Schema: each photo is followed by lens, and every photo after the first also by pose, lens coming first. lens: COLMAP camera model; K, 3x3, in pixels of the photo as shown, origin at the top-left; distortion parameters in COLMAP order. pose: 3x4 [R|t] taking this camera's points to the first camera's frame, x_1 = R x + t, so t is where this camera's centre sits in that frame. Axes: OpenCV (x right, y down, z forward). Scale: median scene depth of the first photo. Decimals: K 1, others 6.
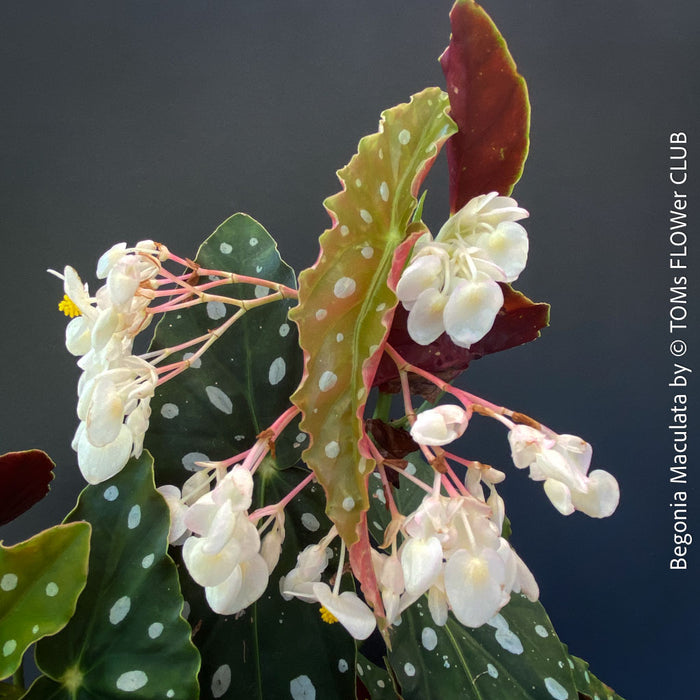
lens RADIAL K [[532.2, 0, 322.4], [0, 532.2, 365.8], [0, 0, 1]] dist [0.074229, -0.081187]
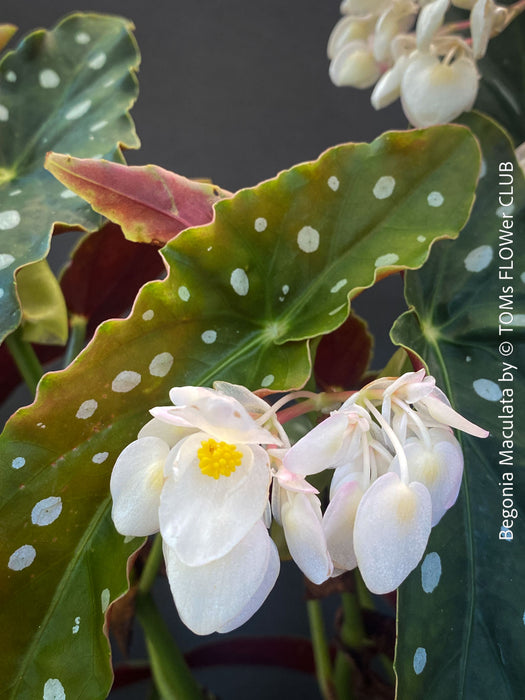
lens RADIAL K [[859.6, 0, 255.0], [0, 859.6, 348.2], [0, 0, 1]] dist [0.065202, 0.000000]
pose [[0.993740, 0.062250, 0.092765, -0.760094], [-0.051557, 0.992198, -0.113514, 0.692744], [-0.099107, 0.108021, 0.989196, -0.230171]]
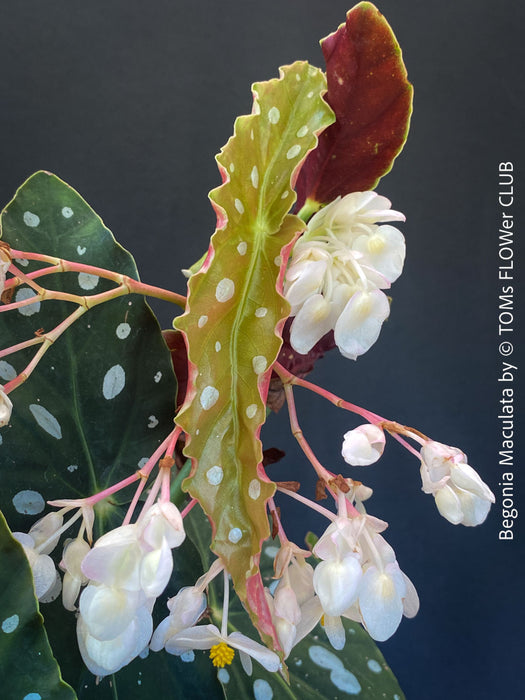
lens RADIAL K [[859.6, 0, 256.8], [0, 859.6, 354.5], [0, 0, 1]] dist [0.065202, 0.000000]
pose [[0.926506, -0.005819, 0.376235, -0.440177], [-0.003621, 0.999696, 0.024380, -0.075658], [-0.376262, -0.023950, 0.926204, -0.327820]]
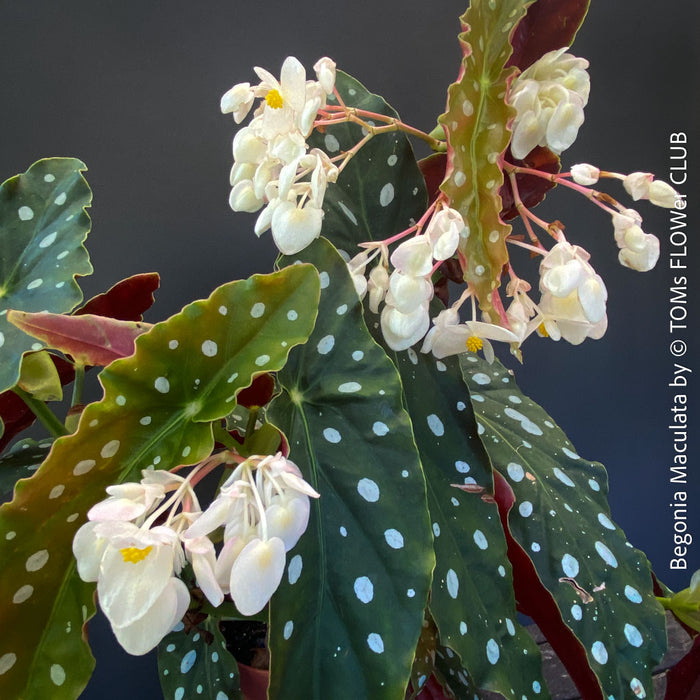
lens RADIAL K [[532.2, 0, 324.7], [0, 532.2, 361.1], [0, 0, 1]] dist [0.074229, -0.081187]
pose [[0.972460, -0.031824, 0.230887, -0.616234], [0.026128, 0.999275, 0.027687, 0.419209], [-0.231600, -0.020892, 0.972587, -0.205058]]
